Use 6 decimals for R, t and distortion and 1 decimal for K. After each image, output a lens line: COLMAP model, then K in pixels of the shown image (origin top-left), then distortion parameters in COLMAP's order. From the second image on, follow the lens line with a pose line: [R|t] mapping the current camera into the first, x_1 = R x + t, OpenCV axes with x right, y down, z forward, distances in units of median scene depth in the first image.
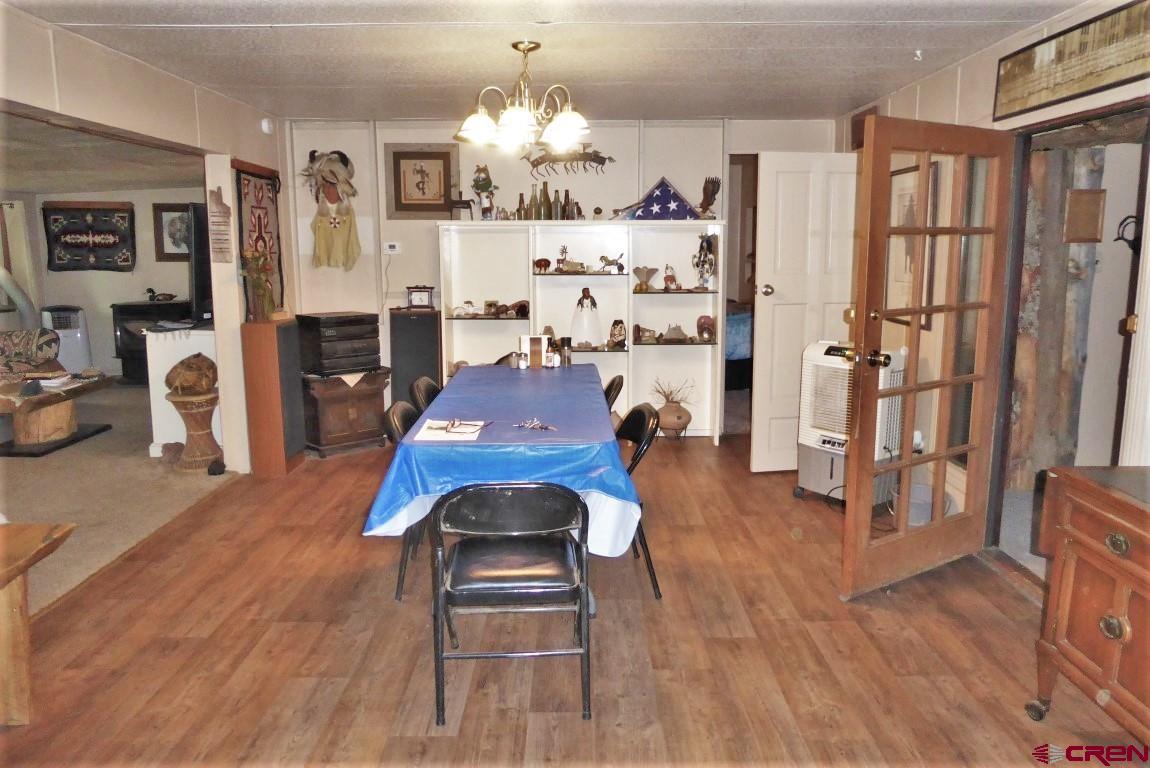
lens RADIAL K [[815.8, 0, 574.7], [0, 815.8, 384.4], [0, 0, 1]] dist [-0.022713, 0.001824]
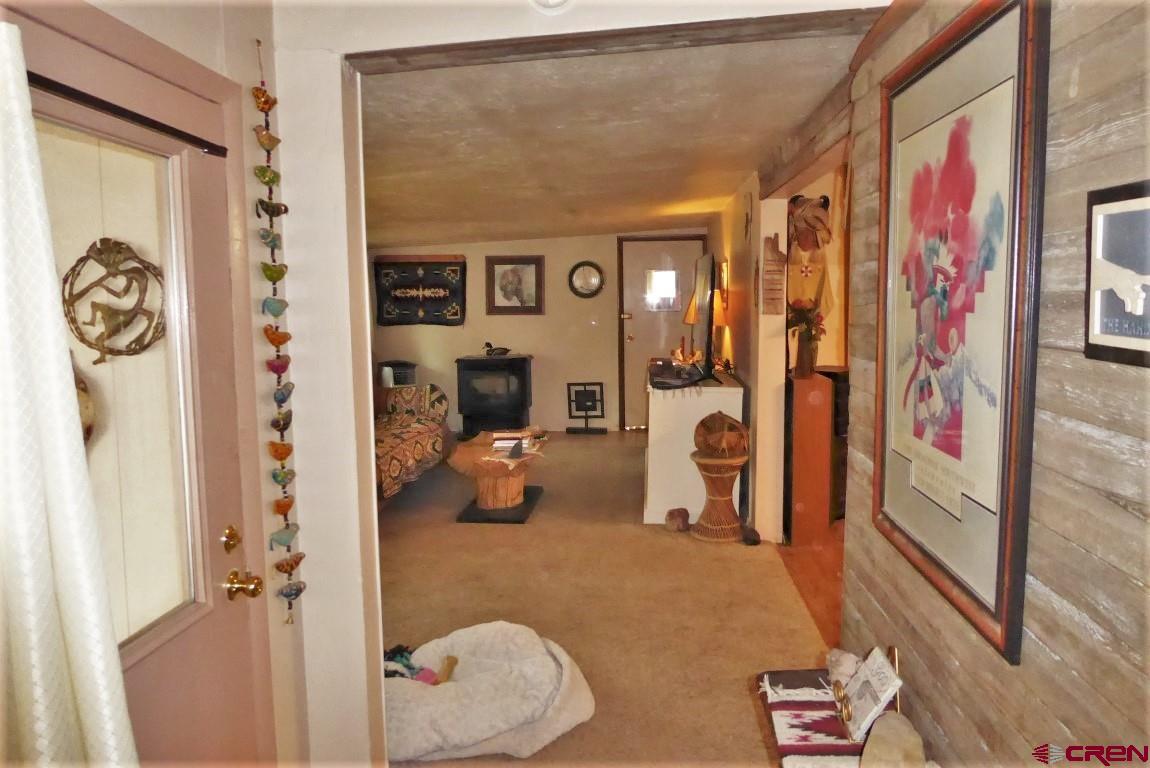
lens RADIAL K [[815.8, 0, 577.0], [0, 815.8, 378.9], [0, 0, 1]] dist [-0.022713, 0.001824]
pose [[0.997364, -0.007919, -0.072121, -0.349323], [0.002997, 0.997674, -0.068098, -0.008035], [0.072492, 0.067702, 0.995068, 0.037404]]
